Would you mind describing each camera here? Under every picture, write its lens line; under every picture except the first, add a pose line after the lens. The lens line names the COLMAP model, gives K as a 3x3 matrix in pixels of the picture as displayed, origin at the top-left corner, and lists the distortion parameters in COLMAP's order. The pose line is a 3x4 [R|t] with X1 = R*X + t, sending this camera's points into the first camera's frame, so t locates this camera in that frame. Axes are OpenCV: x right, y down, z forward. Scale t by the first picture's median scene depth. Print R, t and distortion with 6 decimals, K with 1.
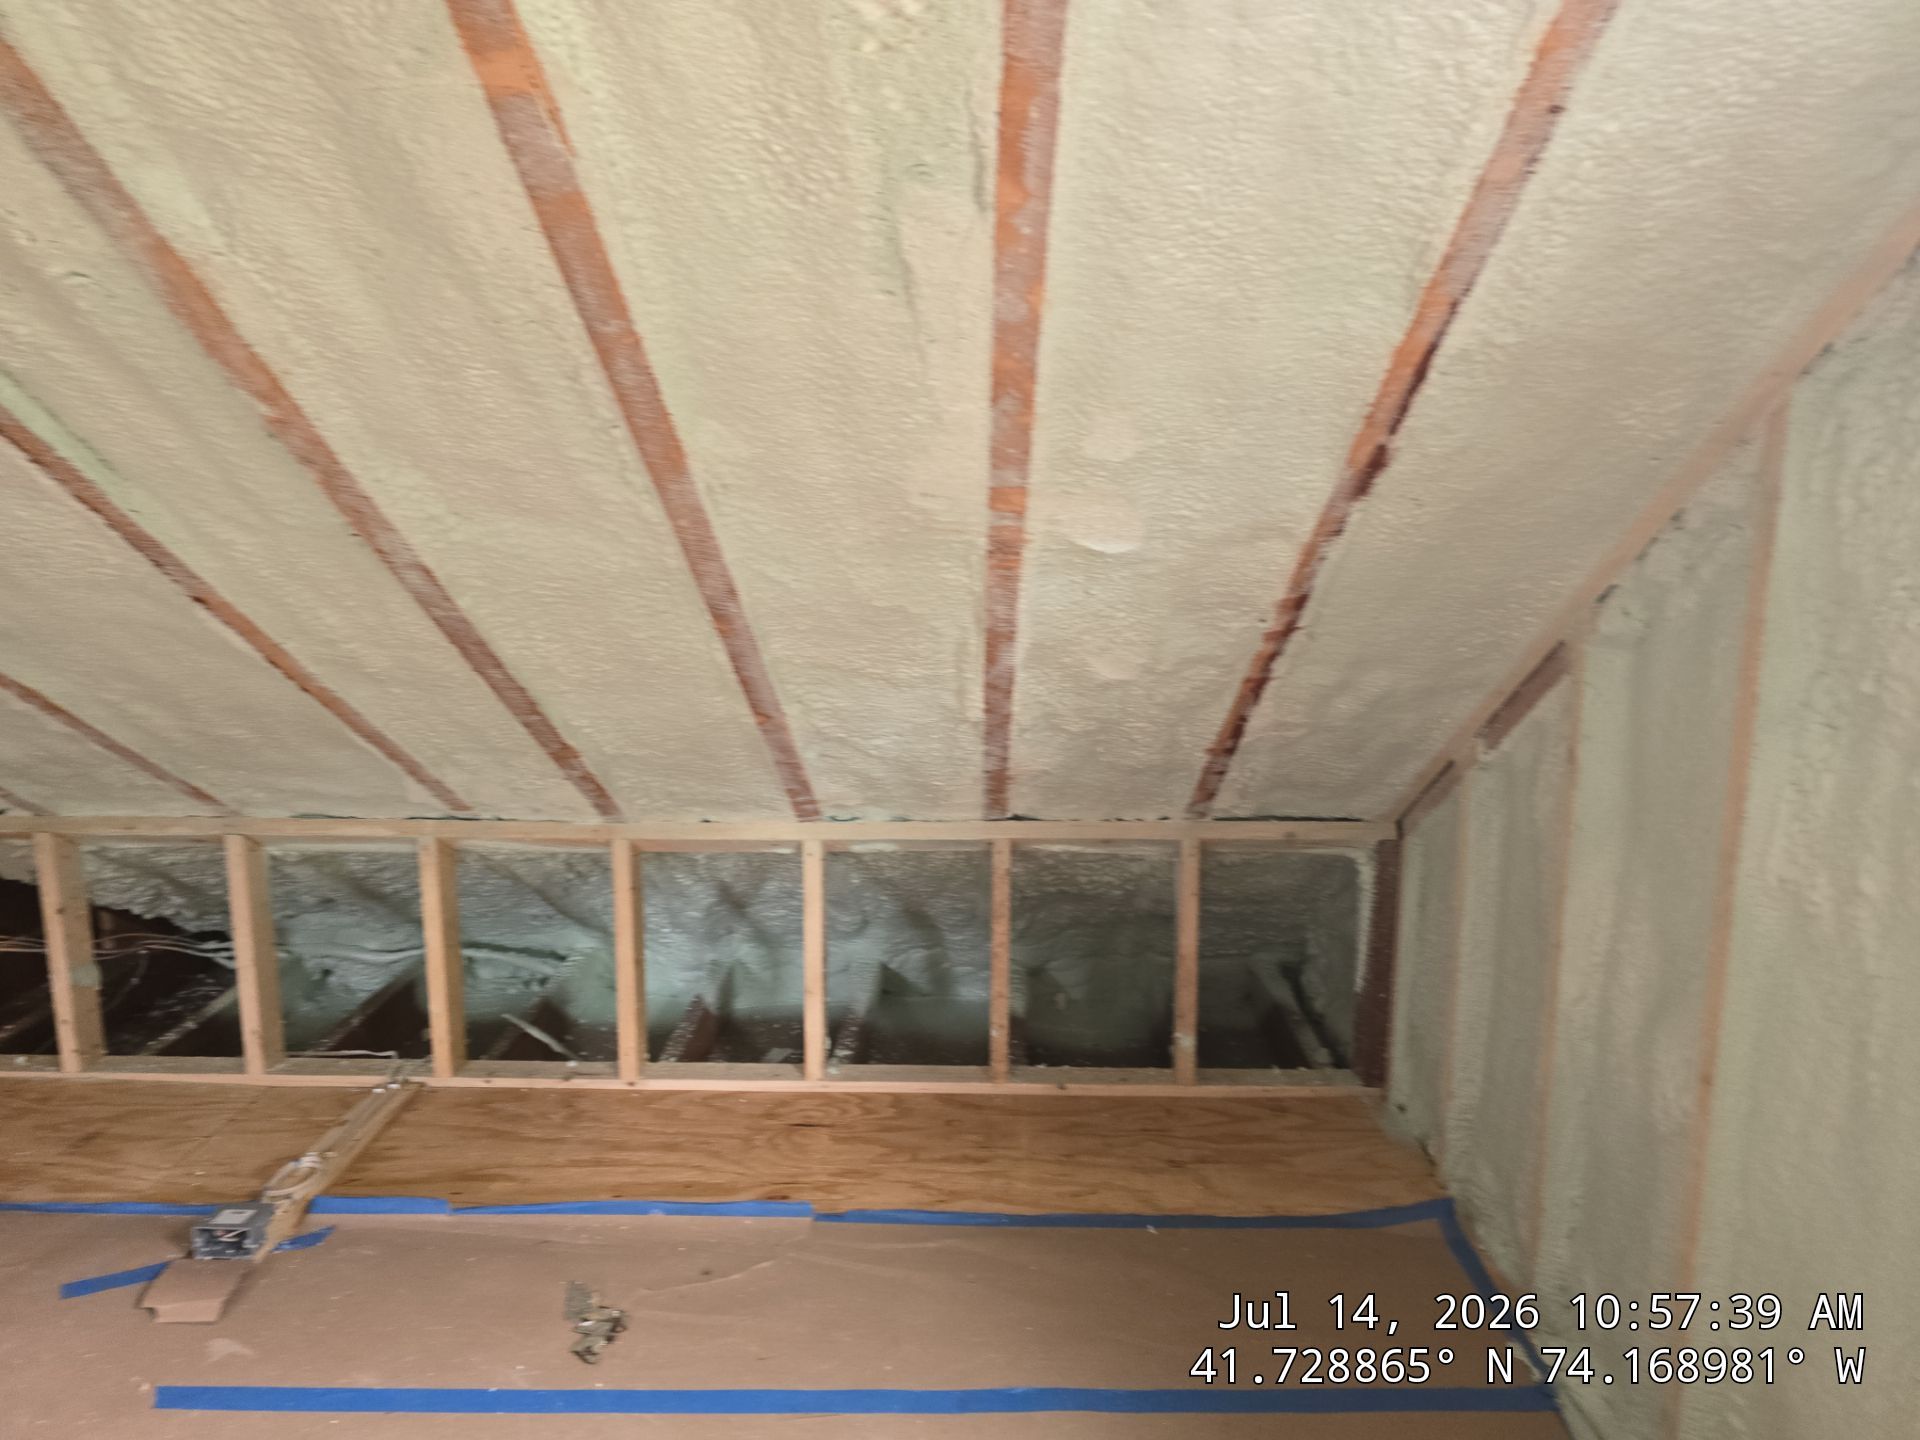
lens RADIAL K [[1313.8, 0, 958.6], [0, 1313.8, 725.7], [0, 0, 1]] dist [0.076562, -0.065897]
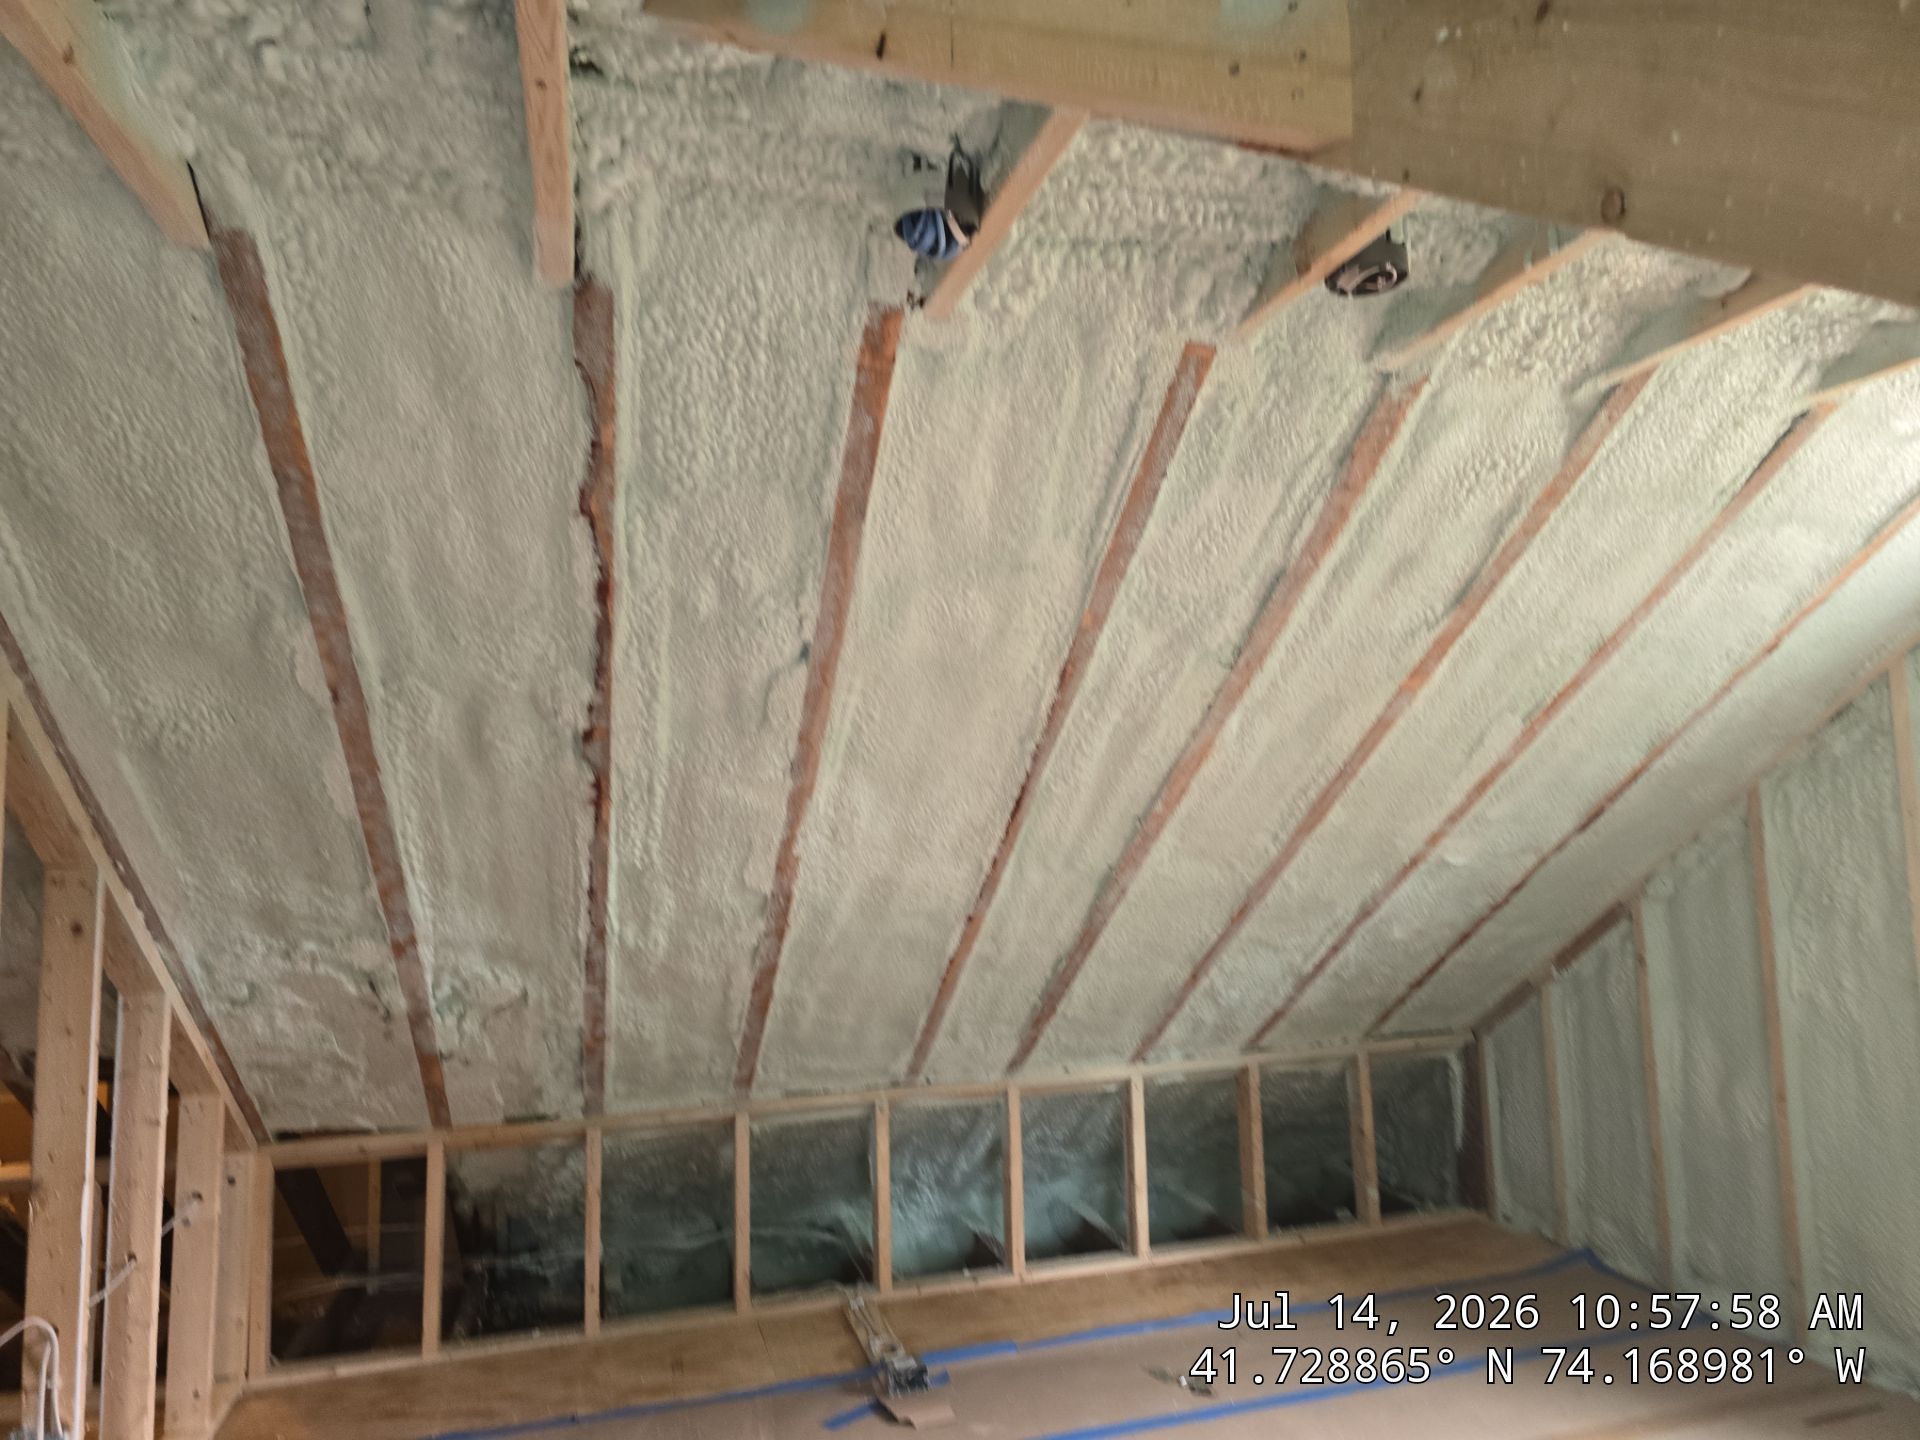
lens RADIAL K [[1313.8, 0, 958.6], [0, 1313.8, 725.7], [0, 0, 1]] dist [0.076562, -0.065897]
pose [[0.951448, -0.013174, 0.307528, -0.918120], [0.094627, 0.963221, -0.251499, 0.075168], [-0.292904, 0.268389, 0.917701, -0.502194]]
